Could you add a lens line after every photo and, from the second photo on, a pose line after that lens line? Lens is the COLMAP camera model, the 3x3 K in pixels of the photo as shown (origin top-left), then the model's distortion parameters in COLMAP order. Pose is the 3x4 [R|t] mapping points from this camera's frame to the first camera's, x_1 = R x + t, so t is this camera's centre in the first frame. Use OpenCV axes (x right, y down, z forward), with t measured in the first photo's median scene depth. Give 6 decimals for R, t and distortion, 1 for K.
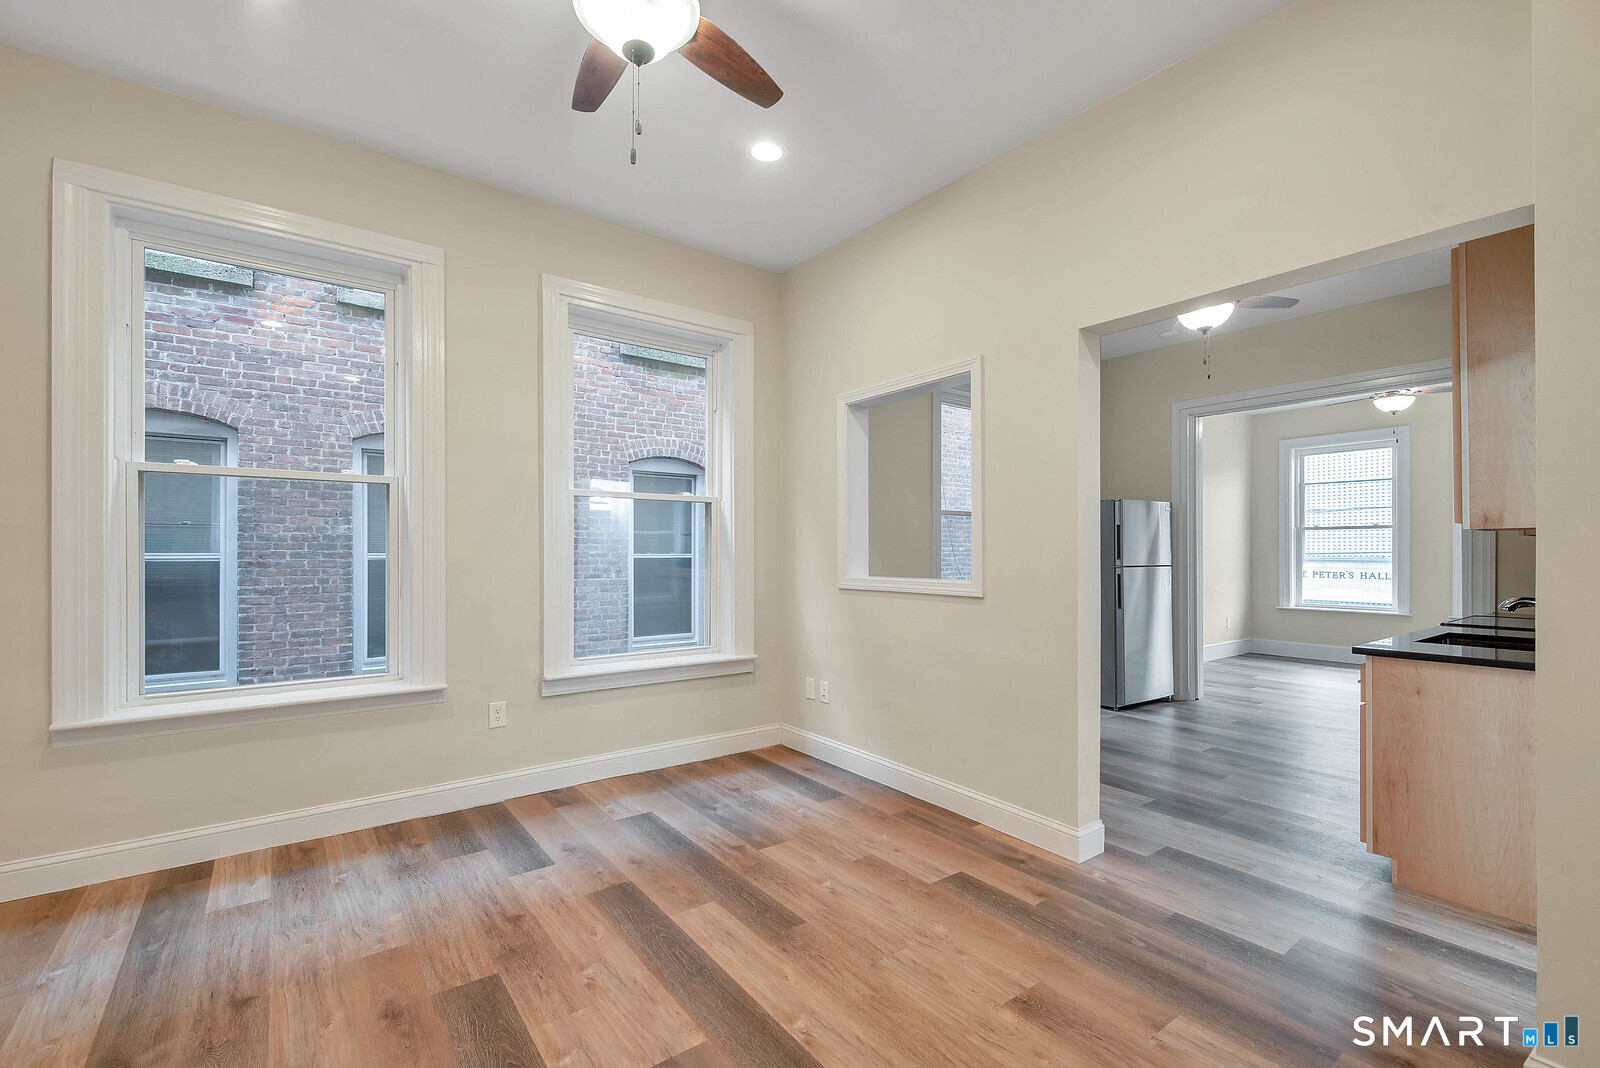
lens RADIAL K [[686.5, 0, 801.0], [0, 686.5, 547.8], [0, 0, 1]] dist [-0.000521, -0.000231]
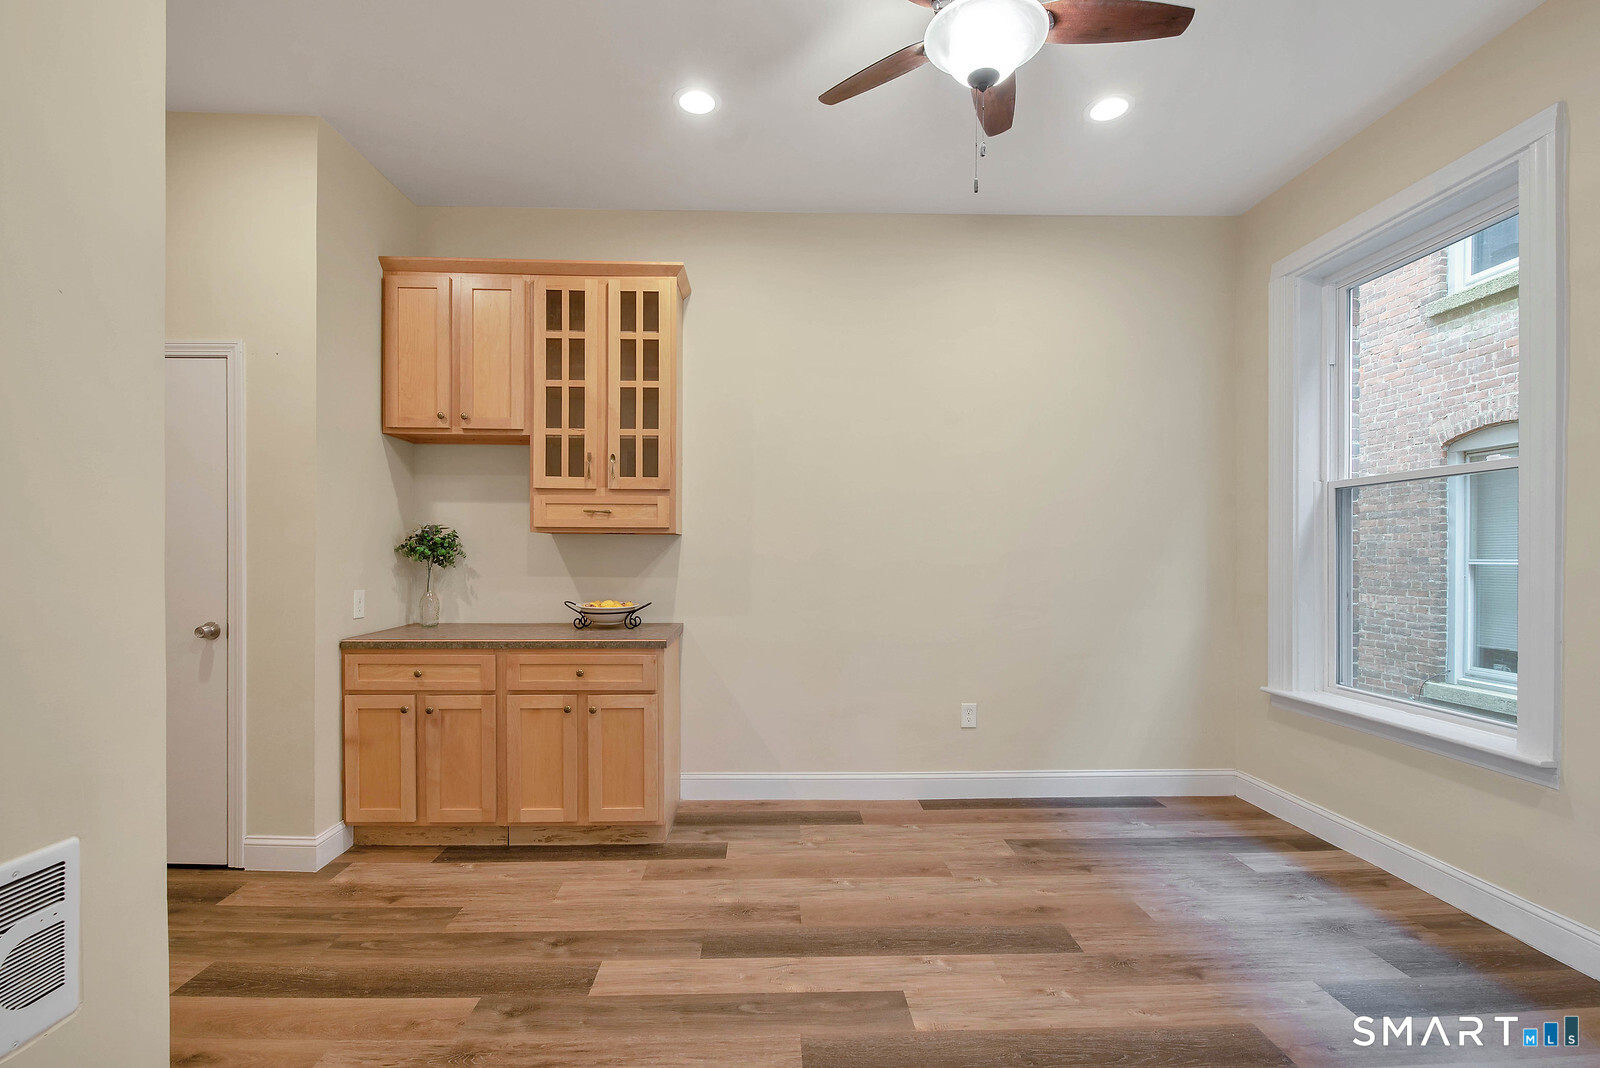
lens RADIAL K [[729.7, 0, 776.1], [0, 729.7, 542.3], [0, 0, 1]] dist [-0.022143, -0.000272]
pose [[-0.590471, -0.018600, -0.806844, 0.591228], [-0.000823, 0.999748, -0.022444, 0.005249], [0.807058, -0.012589, -0.590338, 0.998026]]
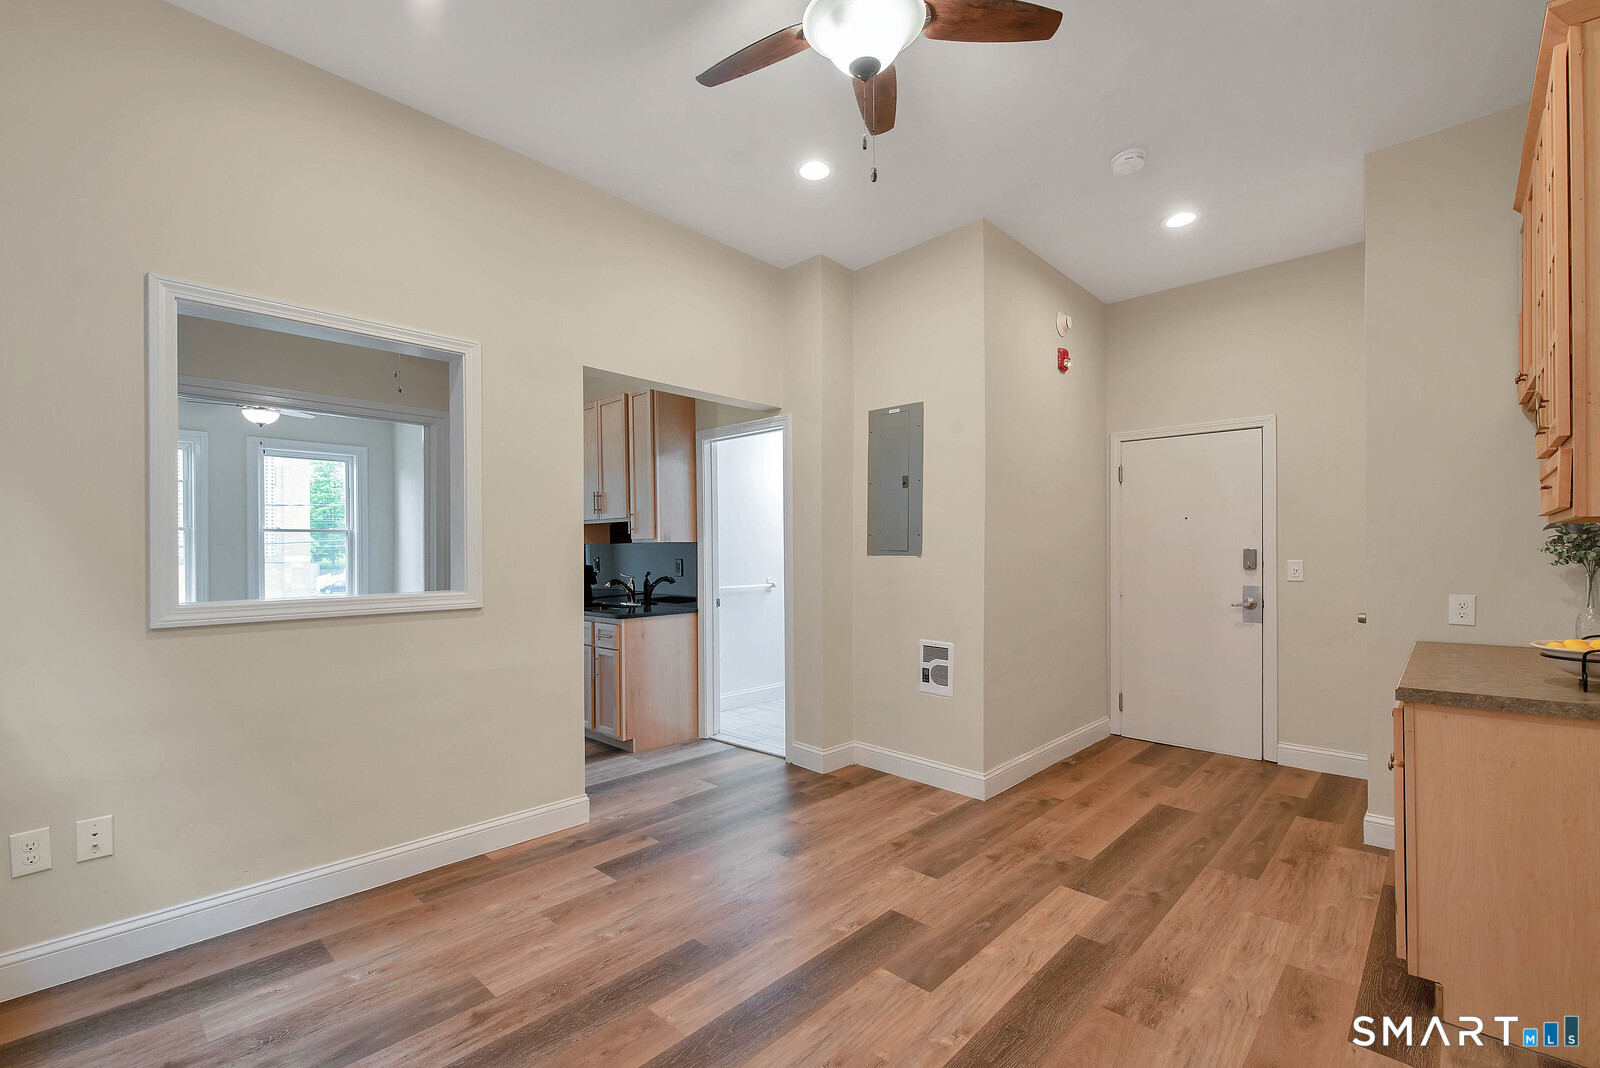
lens RADIAL K [[686.5, 0, 801.0], [0, 686.5, 547.8], [0, 0, 1]] dist [-0.000521, -0.000231]
pose [[-0.163540, -0.000730, 0.986536, -0.874148], [-0.003185, 0.999995, 0.000212, -0.010711], [-0.986532, -0.003108, -0.163542, 0.900705]]
